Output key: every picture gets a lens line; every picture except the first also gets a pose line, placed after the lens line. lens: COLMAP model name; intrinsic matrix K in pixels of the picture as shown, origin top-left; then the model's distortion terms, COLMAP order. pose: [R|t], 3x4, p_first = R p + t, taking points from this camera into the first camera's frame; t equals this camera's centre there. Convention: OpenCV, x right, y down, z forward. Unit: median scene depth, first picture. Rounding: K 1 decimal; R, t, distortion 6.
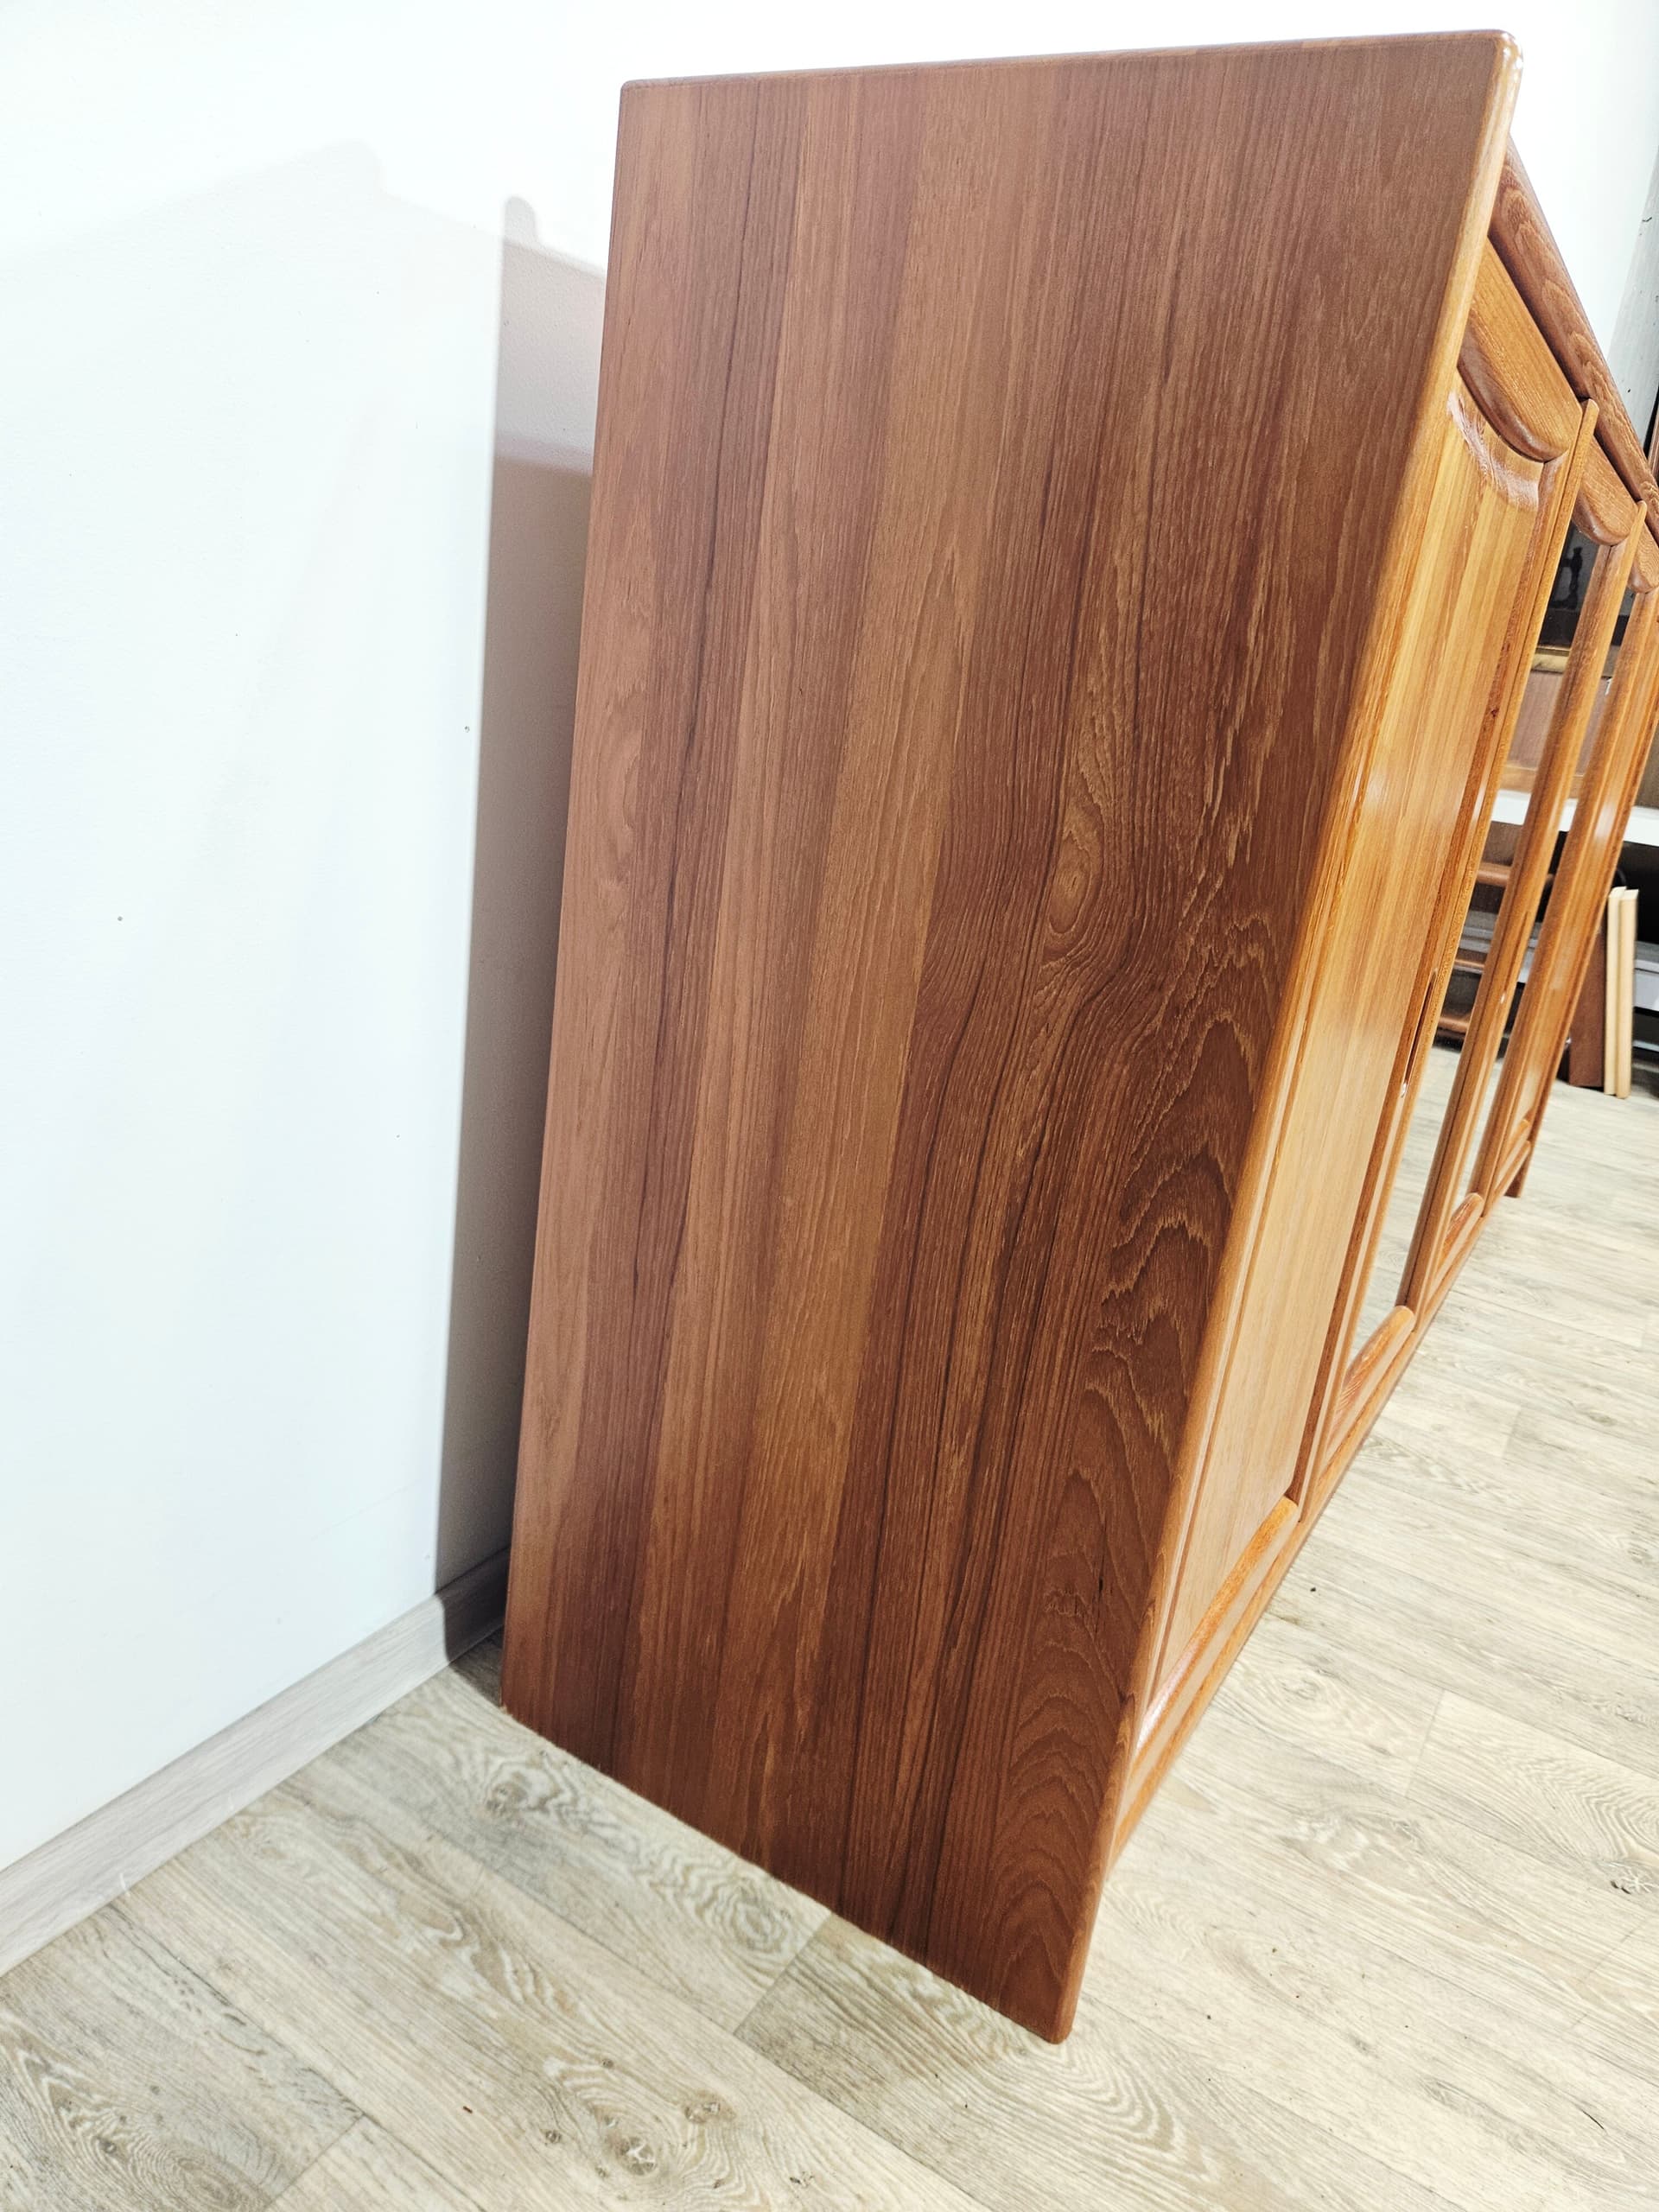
lens RADIAL K [[1503.9, 0, 829.7], [0, 1503.9, 1100.9], [0, 0, 1]] dist [0.052008, -0.055241]
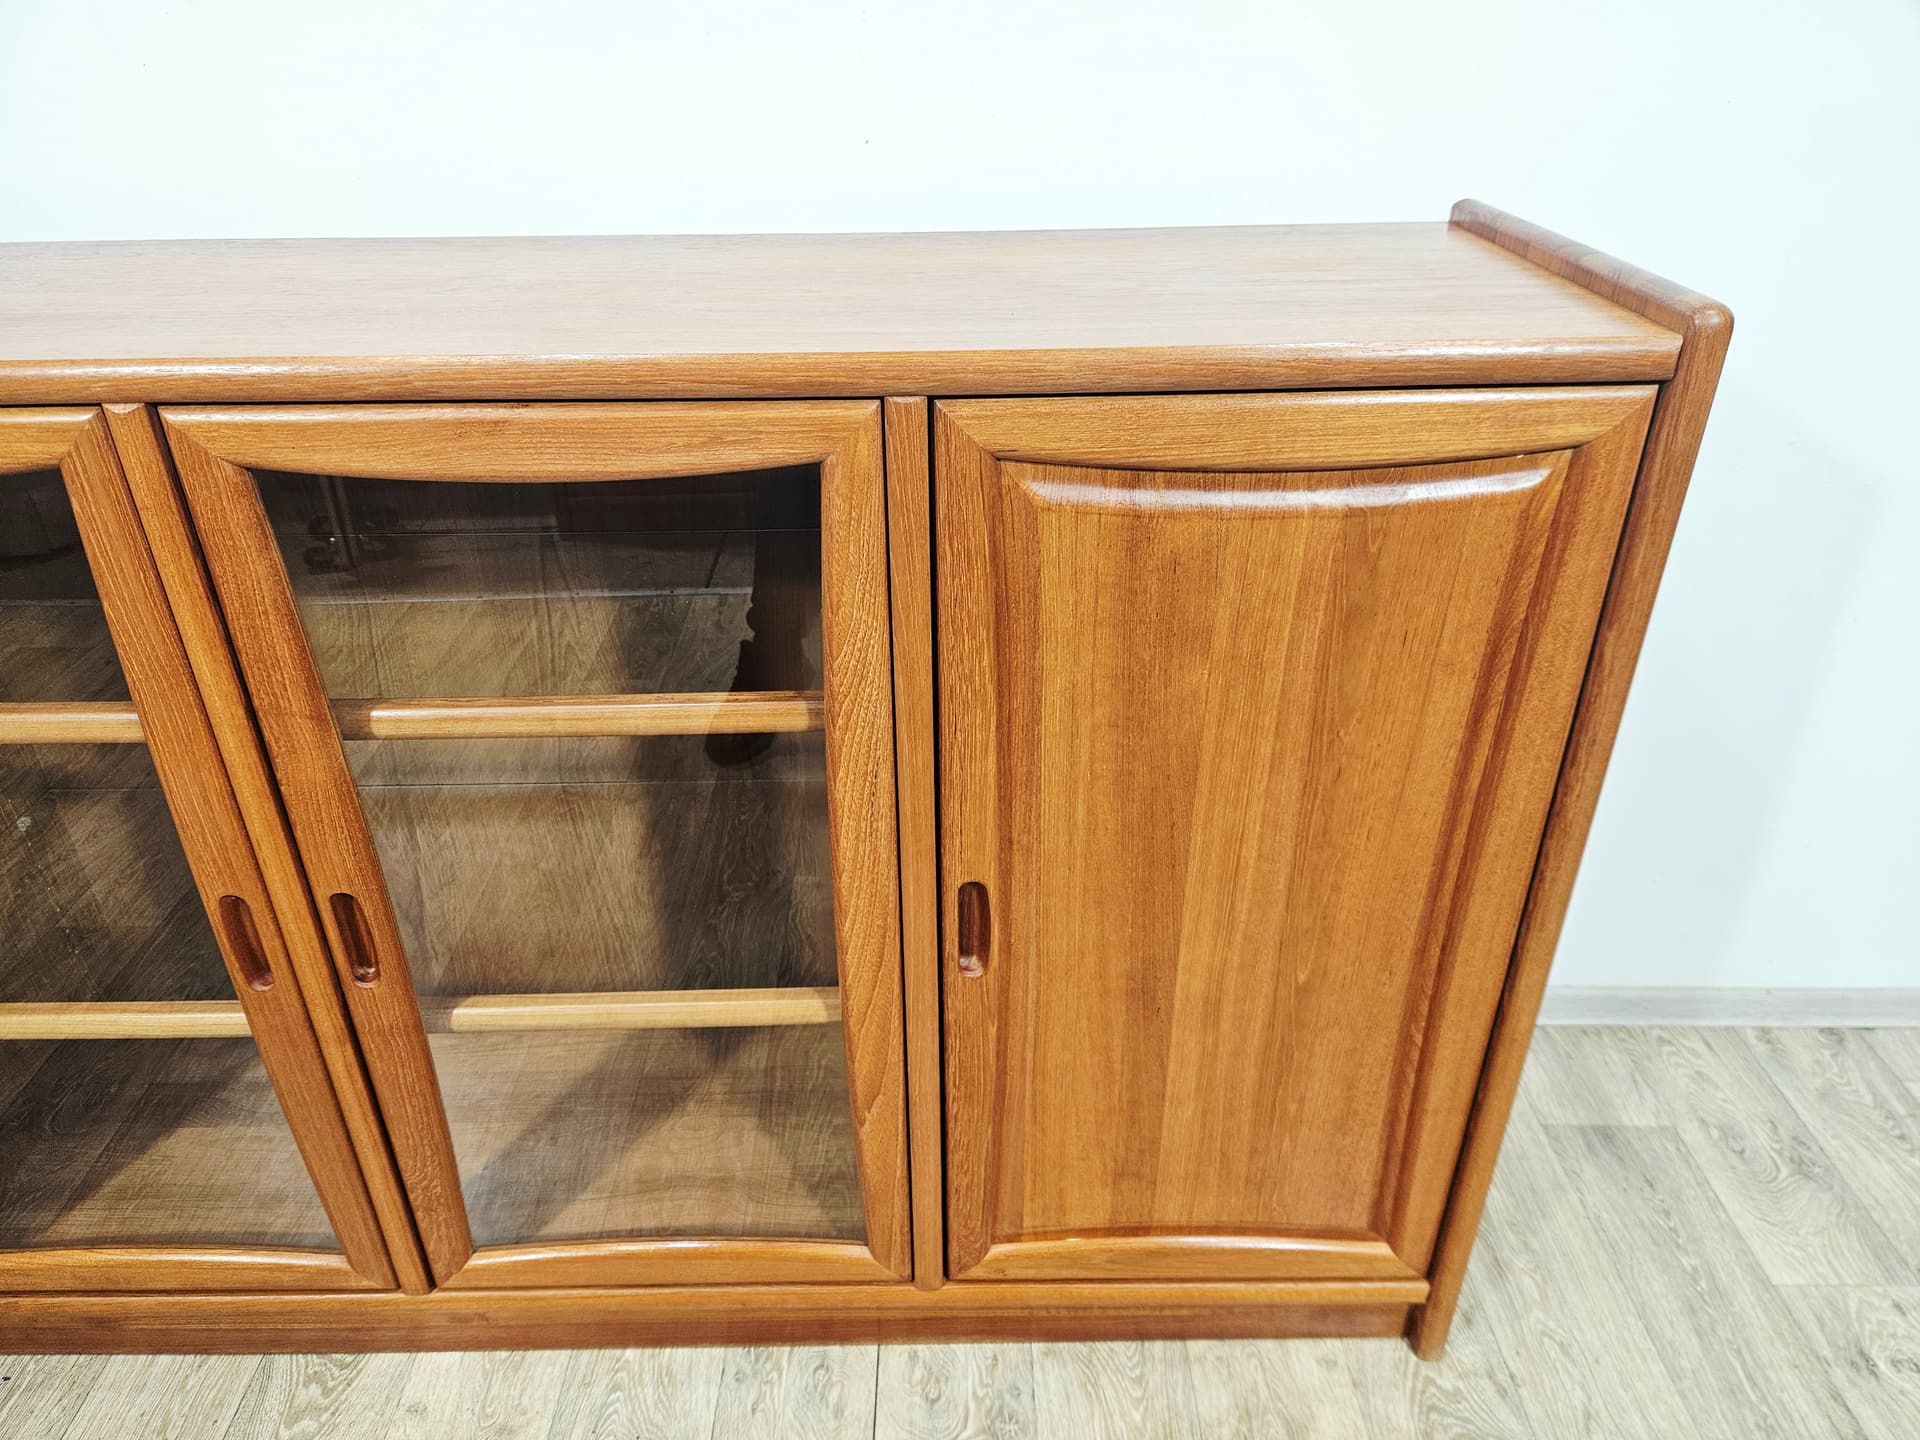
lens RADIAL K [[1305.4, 0, 948.2], [0, 1305.4, 722.7], [0, 0, 1]] dist [0.052008, -0.055241]
pose [[0.515579, 0.307445, -0.799785, 1.919658], [-0.183655, 0.951369, 0.247323, -0.737350], [0.836929, 0.019370, 0.546969, 1.539267]]
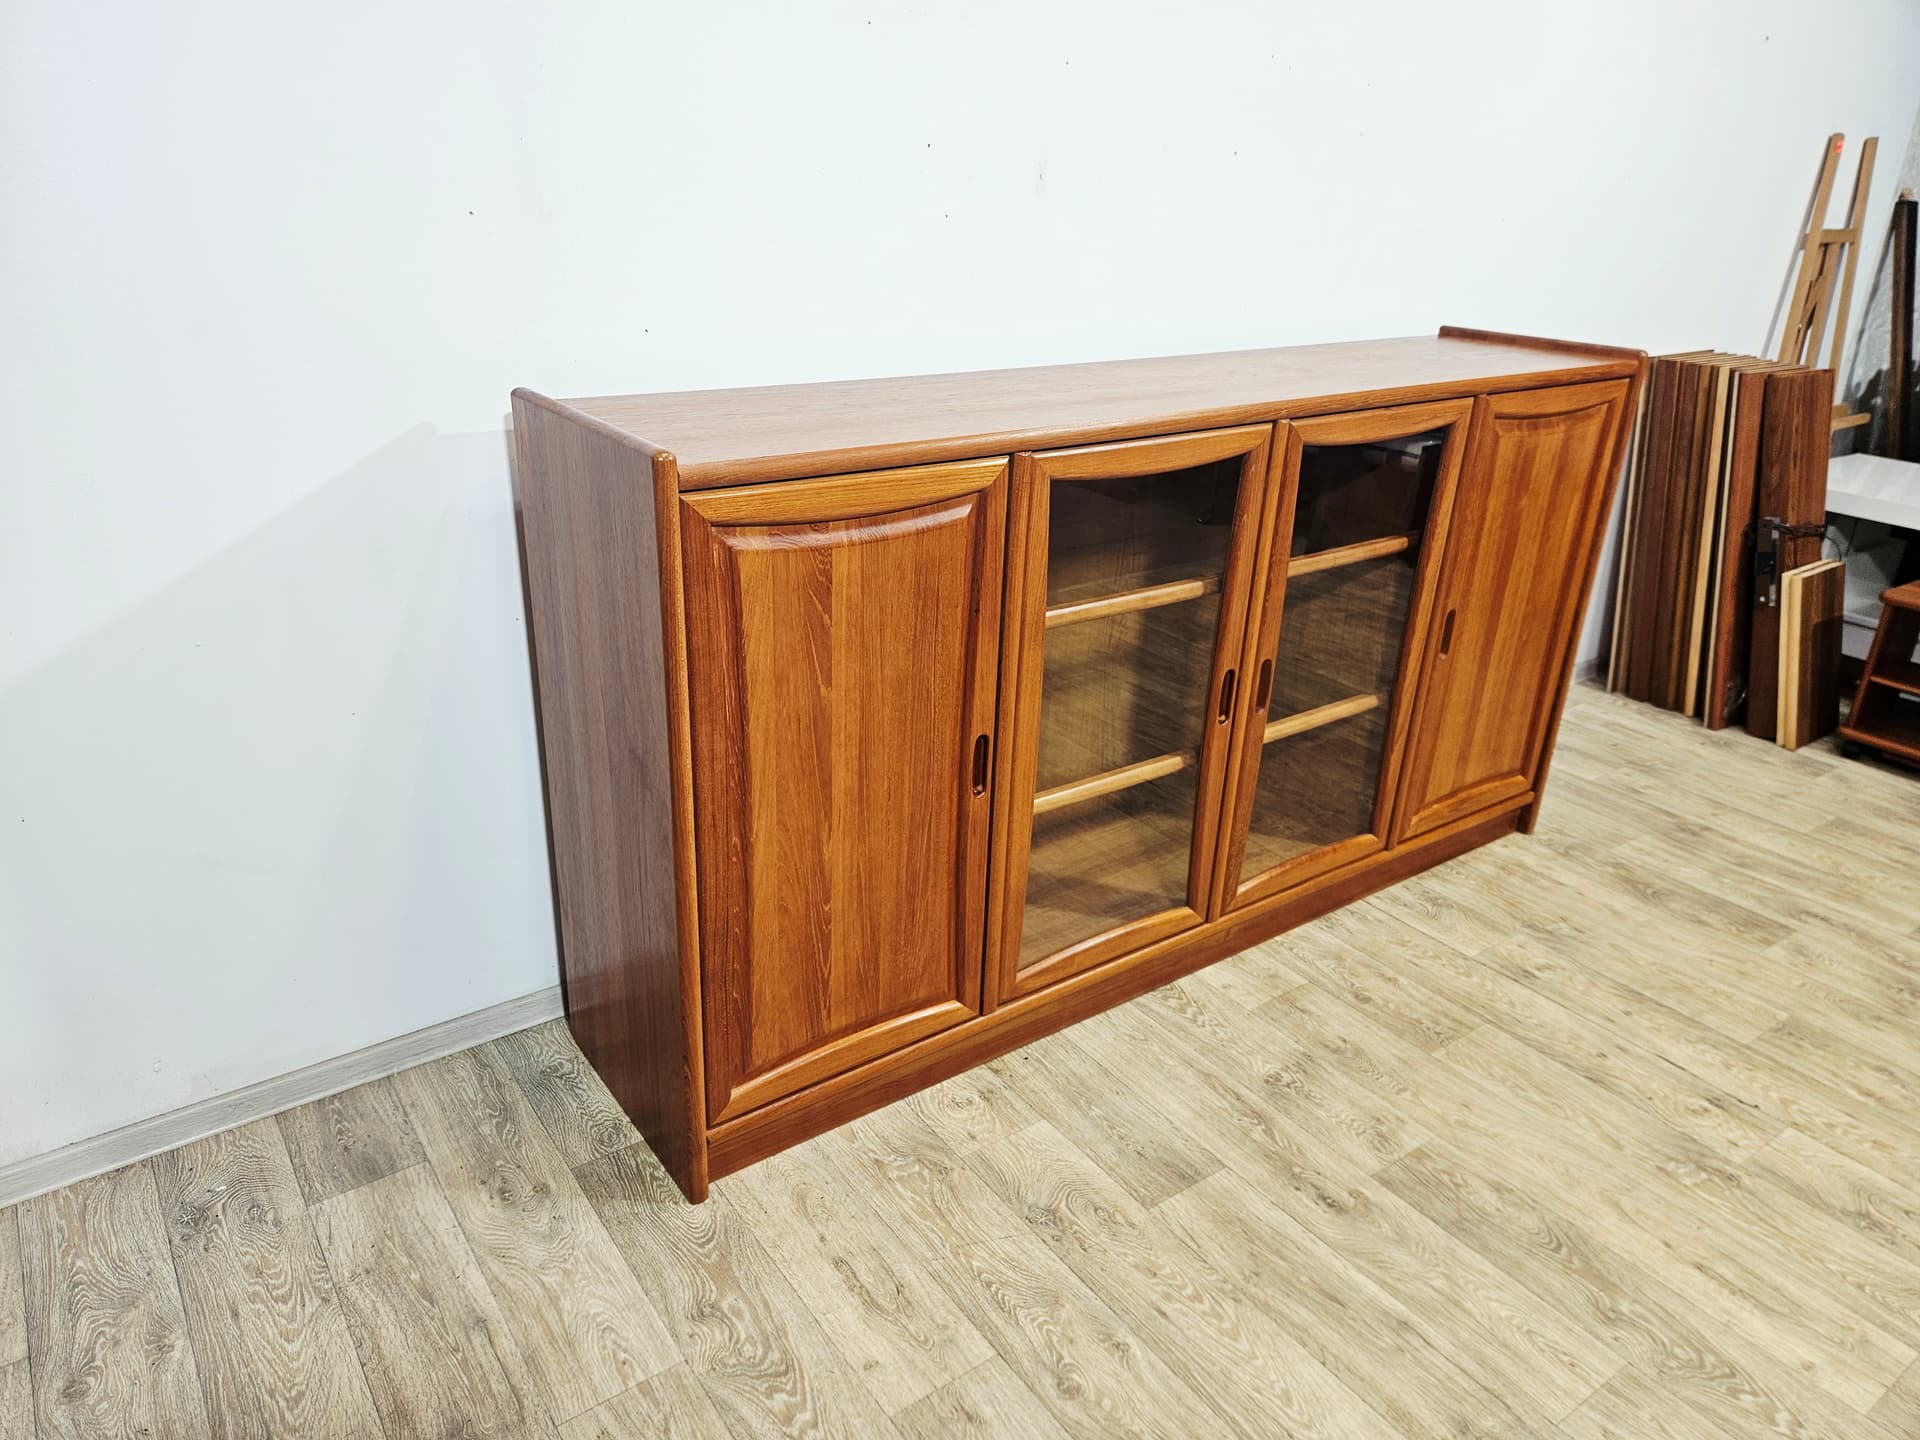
lens RADIAL K [[1305.4, 0, 941.9], [0, 1305.4, 723.2], [0, 0, 1]] dist [0.052008, -0.055241]
pose [[0.916666, 0.068418, -0.393754, 1.189294], [-0.040546, 0.996075, 0.078685, -0.273639], [0.397591, -0.056163, 0.915842, -0.620403]]
